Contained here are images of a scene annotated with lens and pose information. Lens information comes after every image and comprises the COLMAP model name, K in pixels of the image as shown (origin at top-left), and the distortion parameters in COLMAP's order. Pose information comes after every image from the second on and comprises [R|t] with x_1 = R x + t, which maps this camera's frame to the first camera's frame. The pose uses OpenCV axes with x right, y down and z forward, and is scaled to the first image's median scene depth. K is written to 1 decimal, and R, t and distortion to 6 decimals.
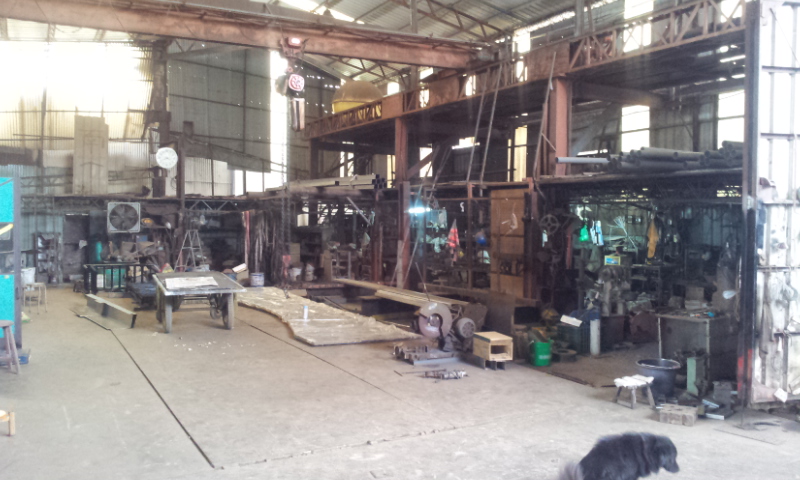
lens RADIAL K [[699.1, 0, 411.2], [0, 699.1, 236.6], [0, 0, 1]] dist [0.035314, -0.122129]
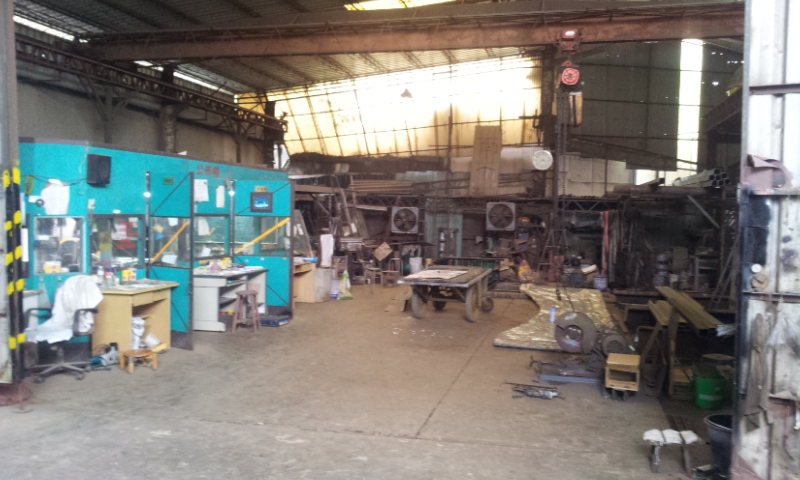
lens RADIAL K [[699.1, 0, 411.2], [0, 699.1, 236.6], [0, 0, 1]] dist [0.035314, -0.122129]
pose [[0.749686, 0.031128, -0.661061, 0.201153], [-0.033234, 0.999404, 0.009370, -0.001210], [0.660959, 0.014945, 0.750273, 0.087363]]
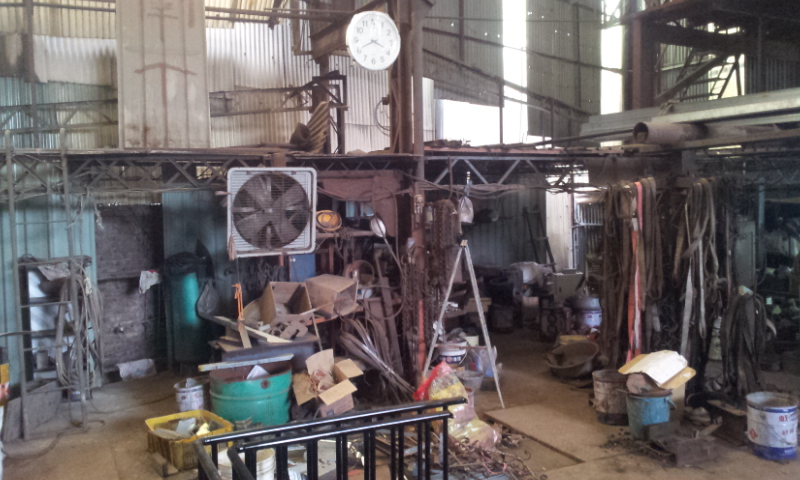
lens RADIAL K [[718.4, 0, 430.3], [0, 718.4, 232.9], [0, 0, 1]] dist [-0.001508, -0.015327]
pose [[0.999174, -0.025963, -0.031245, -0.313245], [0.027020, 0.999060, 0.033911, -0.026045], [0.030336, -0.034727, 0.998936, 0.635541]]
